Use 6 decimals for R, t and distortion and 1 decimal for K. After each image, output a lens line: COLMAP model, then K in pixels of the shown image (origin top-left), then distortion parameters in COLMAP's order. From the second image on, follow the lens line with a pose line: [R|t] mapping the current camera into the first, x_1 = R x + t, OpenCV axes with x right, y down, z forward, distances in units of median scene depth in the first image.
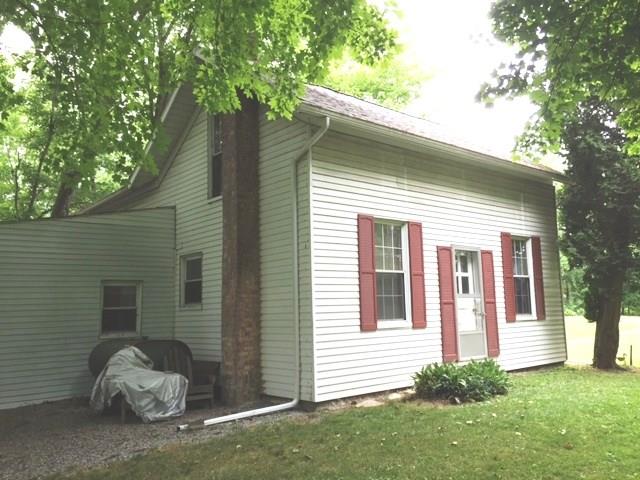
lens RADIAL K [[558.4, 0, 319.4], [0, 558.4, 239.2], [0, 0, 1]] dist [0.056590, -0.053550]
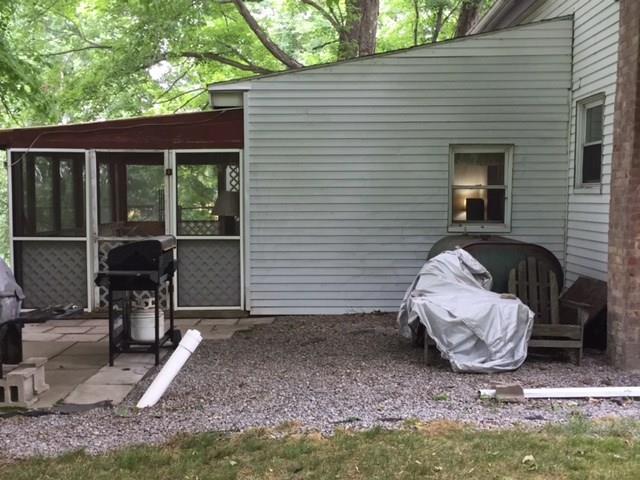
lens RADIAL K [[771.0, 0, 319.4], [0, 771.0, 241.9], [0, 0, 1]] dist [0.064778, 0.000000]
pose [[0.750056, 0.073723, -0.657253, 0.122353], [0.059468, 0.982225, 0.178039, 0.017008], [0.658696, -0.172625, 0.732339, 0.251746]]
